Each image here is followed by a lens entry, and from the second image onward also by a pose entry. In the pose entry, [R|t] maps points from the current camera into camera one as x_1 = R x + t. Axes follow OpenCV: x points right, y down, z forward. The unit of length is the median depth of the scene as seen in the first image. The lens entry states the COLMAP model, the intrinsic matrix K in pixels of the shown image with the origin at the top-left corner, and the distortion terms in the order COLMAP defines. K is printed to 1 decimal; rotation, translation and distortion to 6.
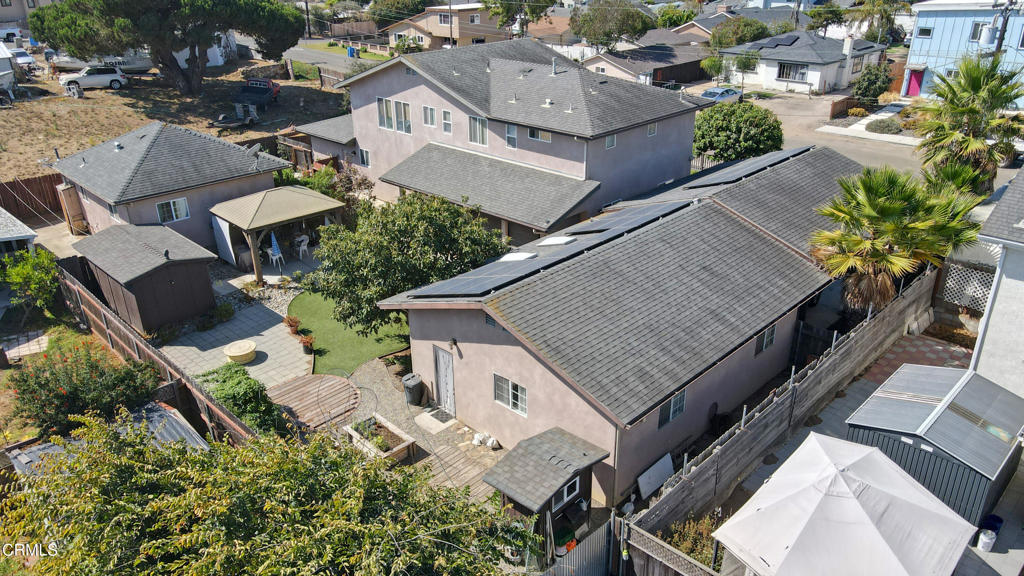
lens RADIAL K [[747.5, 0, 512.0], [0, 747.5, 288.0], [0, 0, 1]] dist [-0.002490, 0.002811]
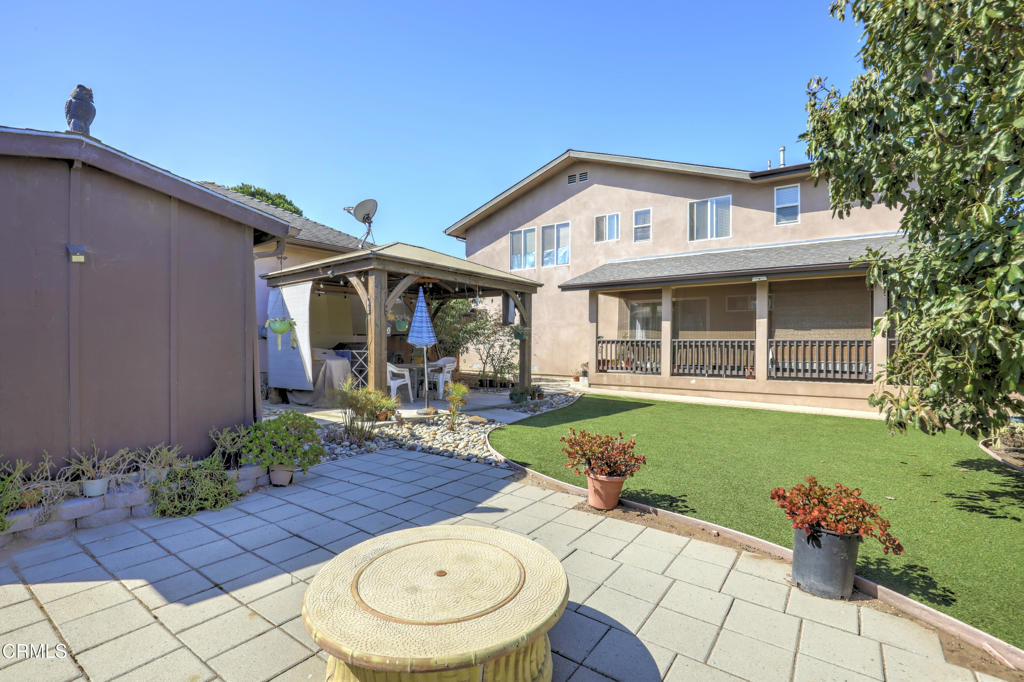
lens RADIAL K [[470.5, 0, 512.0], [0, 470.5, 341.0], [0, 0, 1]] dist [-0.022011, -0.000179]
pose [[0.989906, 0.023543, 0.139754, -0.266796], [0.037925, 0.906137, -0.421281, 0.056757], [-0.136555, 0.422329, 0.896097, 0.667878]]
